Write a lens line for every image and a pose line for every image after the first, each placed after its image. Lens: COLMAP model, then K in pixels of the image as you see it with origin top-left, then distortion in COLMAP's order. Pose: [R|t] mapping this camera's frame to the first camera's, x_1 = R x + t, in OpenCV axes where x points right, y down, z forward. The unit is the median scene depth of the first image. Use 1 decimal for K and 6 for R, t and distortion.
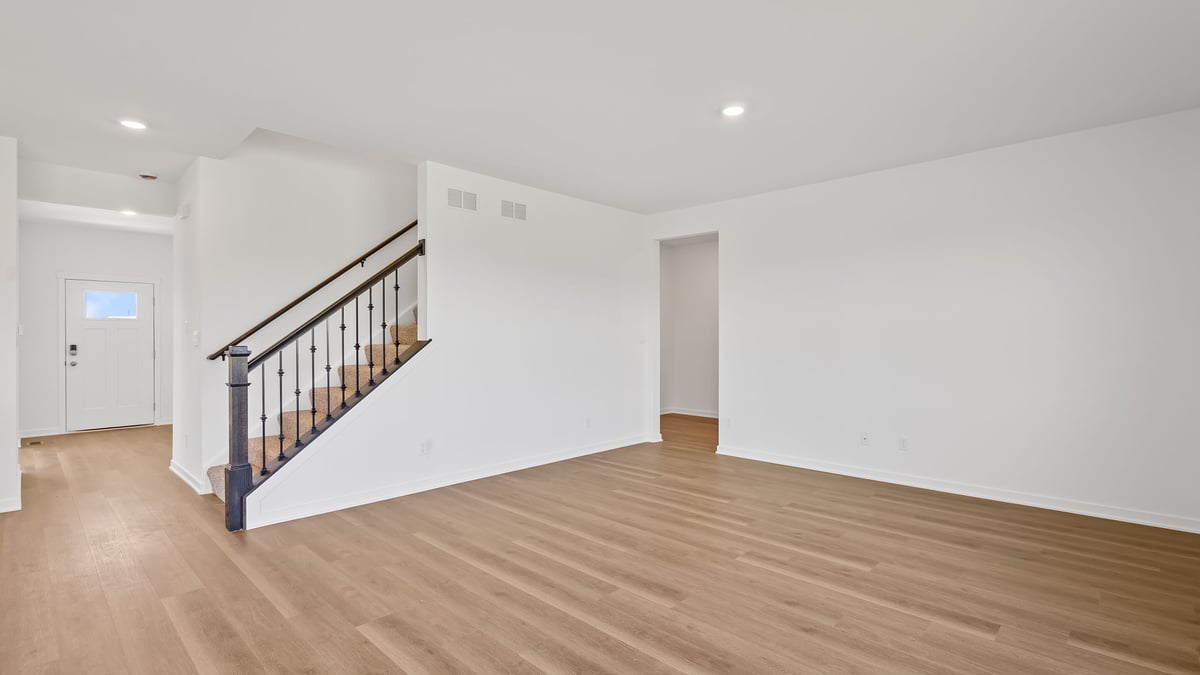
lens RADIAL K [[550.8, 0, 600.0], [0, 550.8, 337.5], [0, 0, 1]] dist [0.000099, -0.000112]
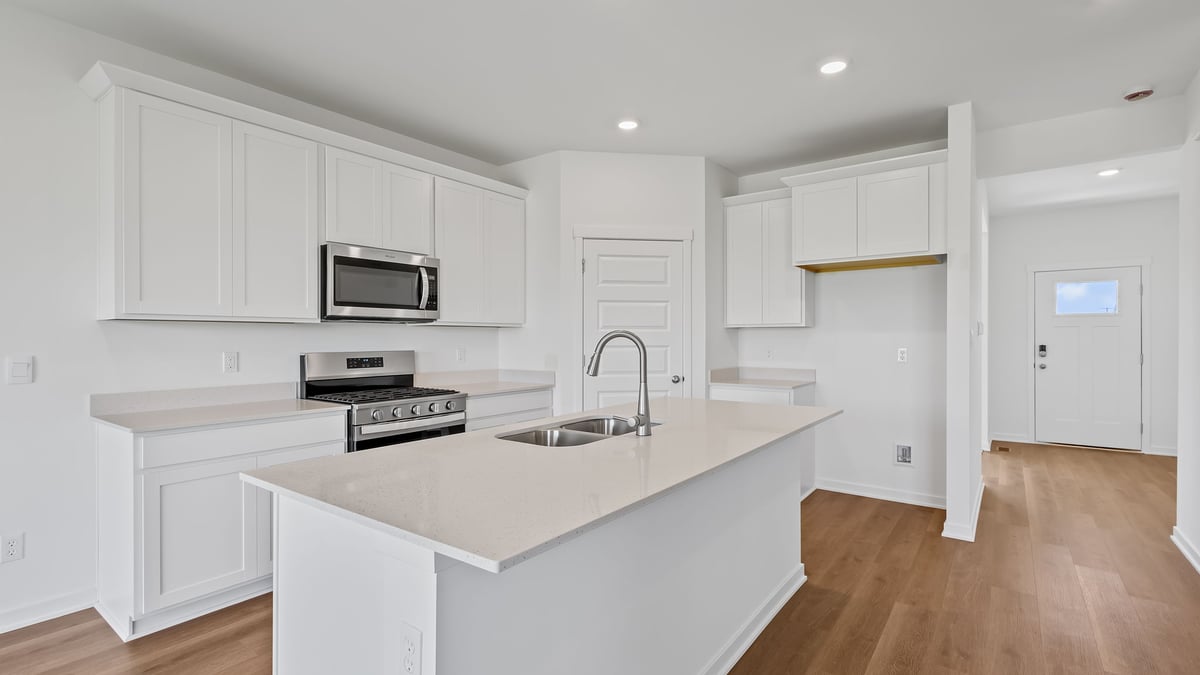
lens RADIAL K [[553.6, 0, 600.0], [0, 553.6, 337.5], [0, 0, 1]] dist [0.002196, -0.000480]
pose [[0.122665, 0.003723, -0.992441, -0.184596], [-0.001365, 0.999993, 0.003583, -0.001323], [0.992447, 0.000915, 0.122669, 0.214395]]
